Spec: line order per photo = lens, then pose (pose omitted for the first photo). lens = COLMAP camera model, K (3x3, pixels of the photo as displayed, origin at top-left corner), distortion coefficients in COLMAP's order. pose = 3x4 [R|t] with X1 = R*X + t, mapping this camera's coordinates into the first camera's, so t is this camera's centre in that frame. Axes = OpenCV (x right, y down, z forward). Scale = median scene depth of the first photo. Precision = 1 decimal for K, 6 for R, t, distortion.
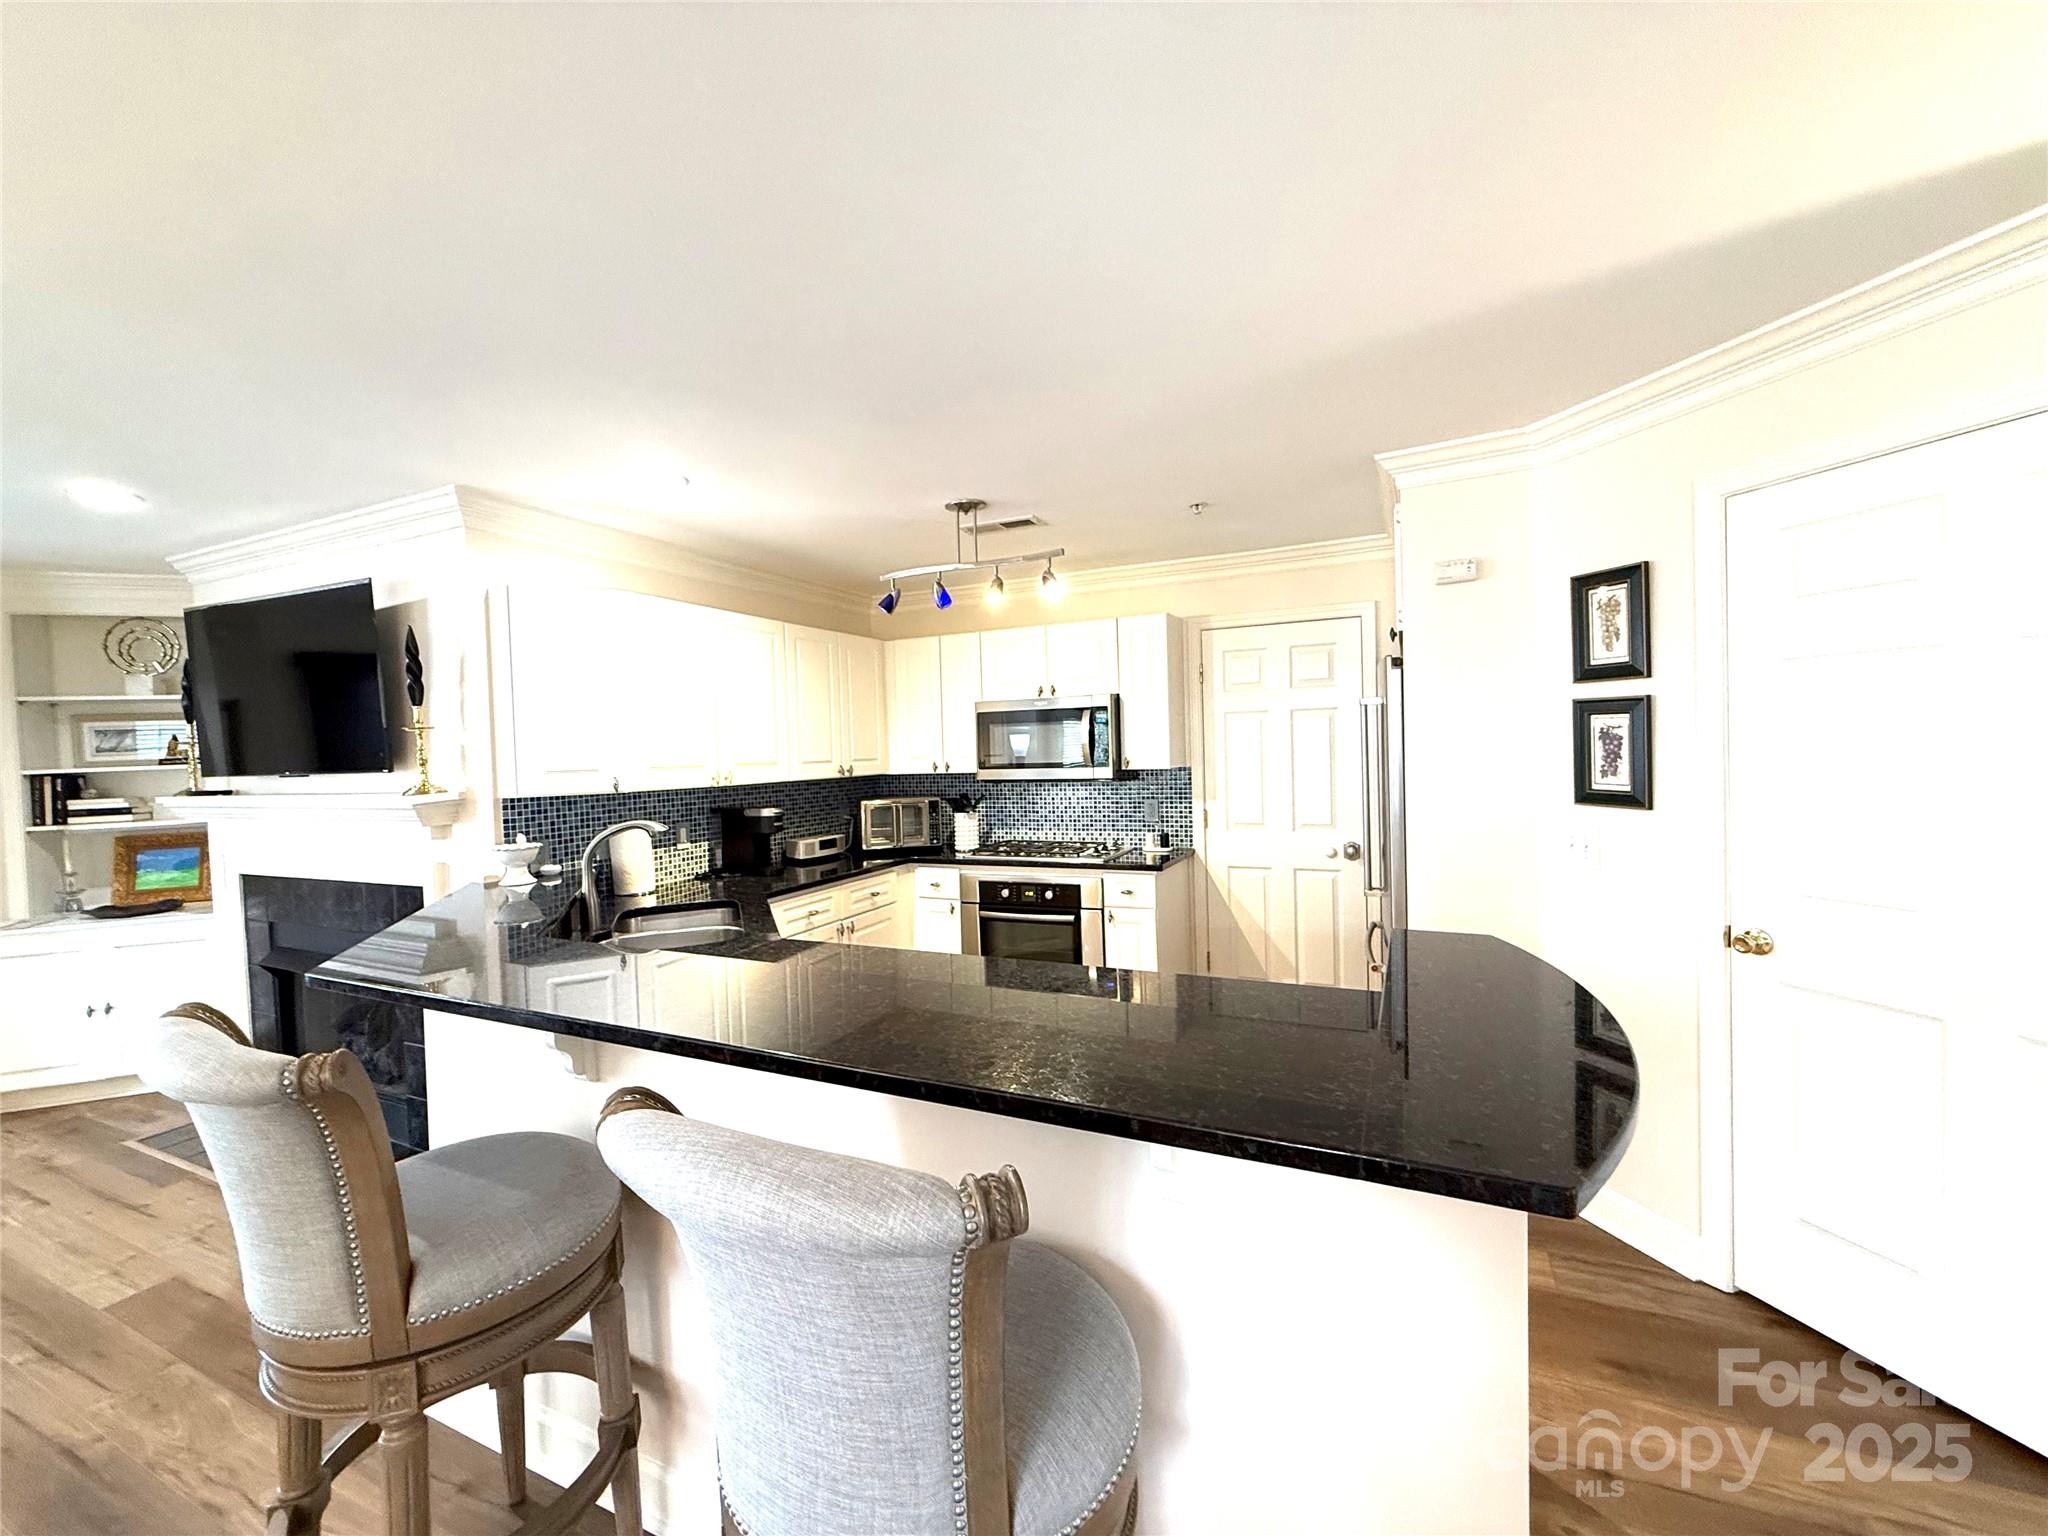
lens RADIAL K [[818.4, 0, 1021.1], [0, 818.4, 767.1], [0, 0, 1]] dist [0.000268, 0.000051]
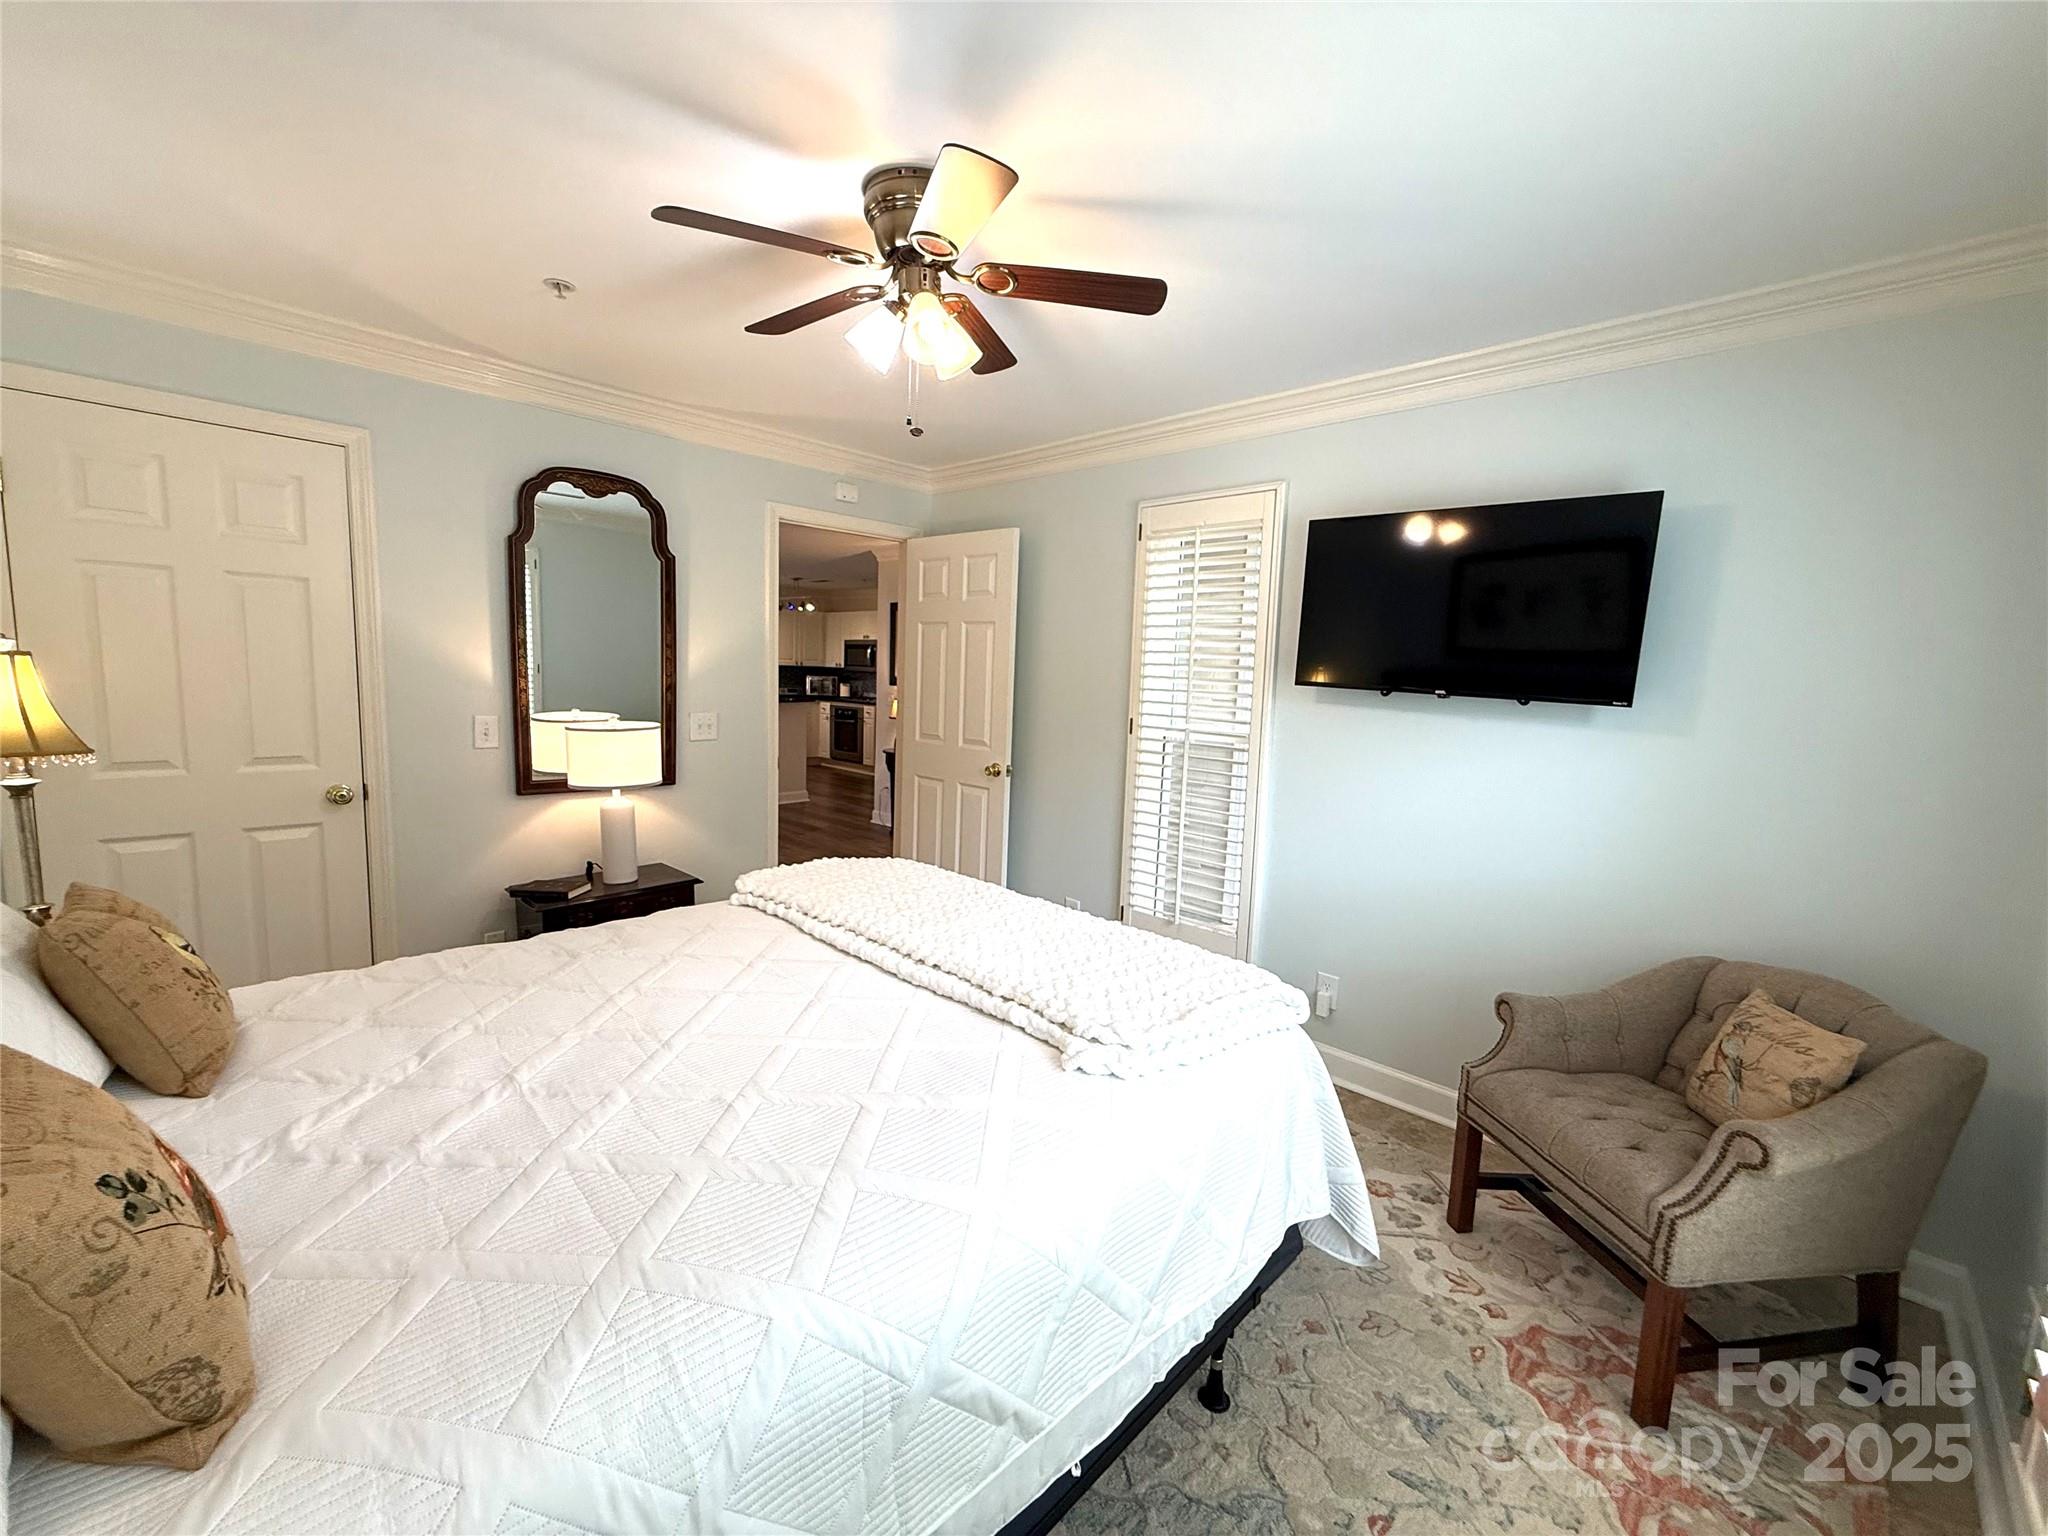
lens RADIAL K [[818.4, 0, 1021.1], [0, 818.4, 767.1], [0, 0, 1]] dist [0.000268, 0.000051]
pose [[0.938680, 0.103612, -0.328854, 1.763357], [-0.073910, 0.992075, 0.101606, 0.021635], [0.336775, -0.071070, 0.938899, -1.625420]]
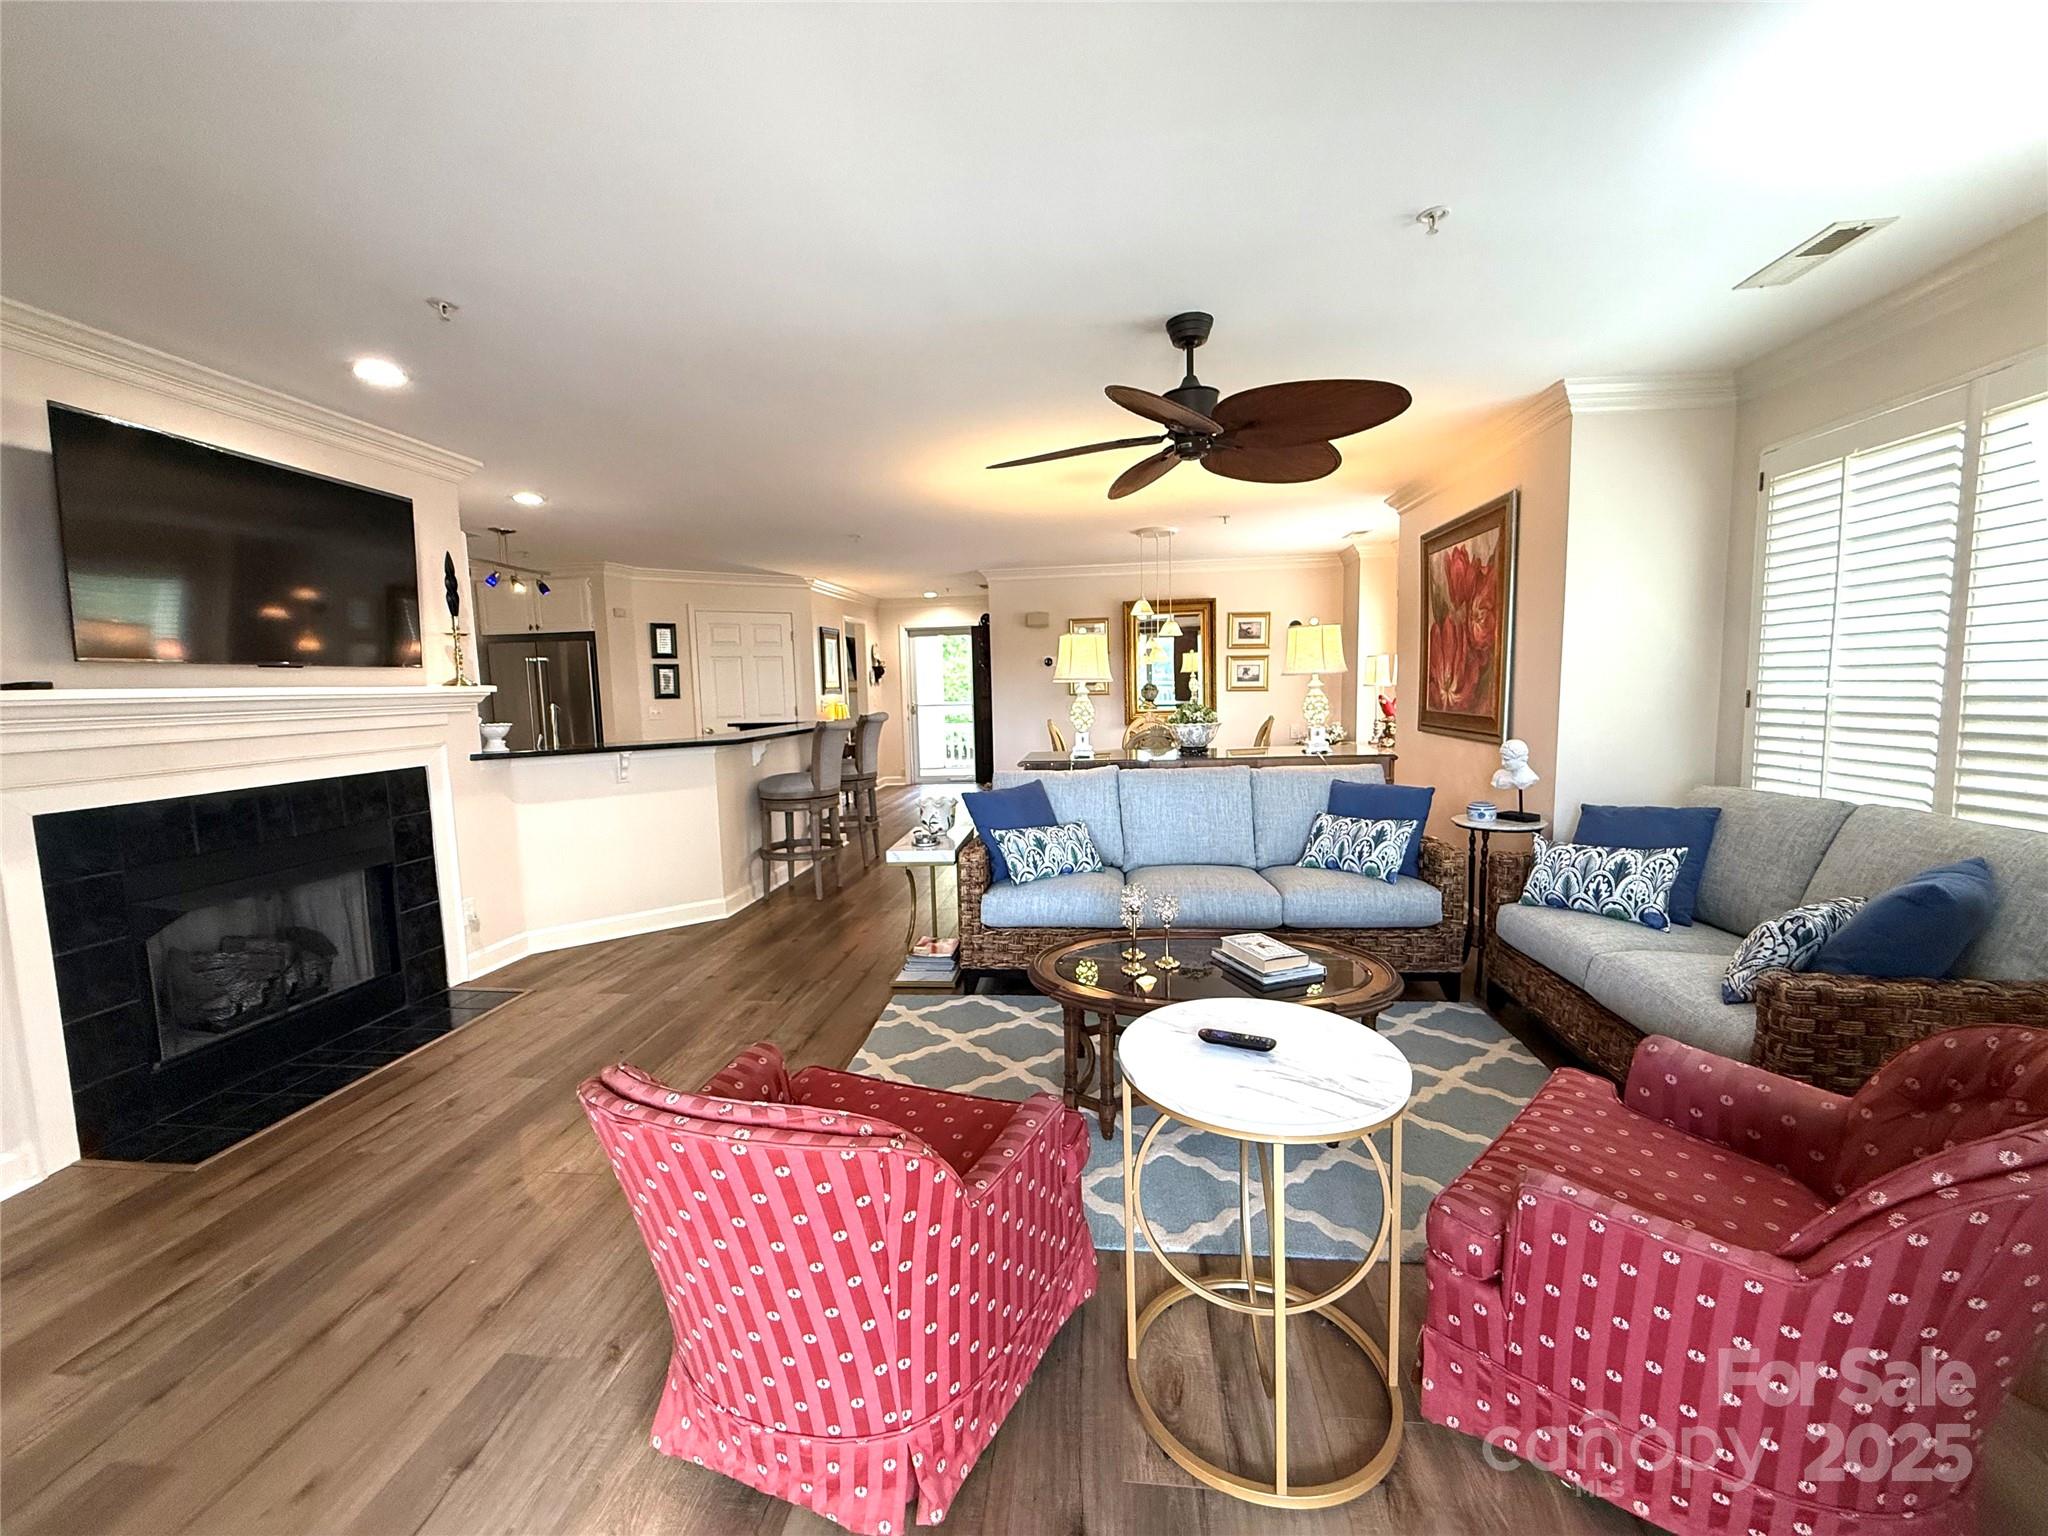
lens RADIAL K [[818.4, 0, 1021.1], [0, 818.4, 767.1], [0, 0, 1]] dist [0.000268, 0.000051]
pose [[-0.311577, -0.061284, 0.948242, -1.971479], [0.058038, 0.994828, 0.083365, 0.091531], [-0.948447, 0.081008, -0.306409, 0.504918]]
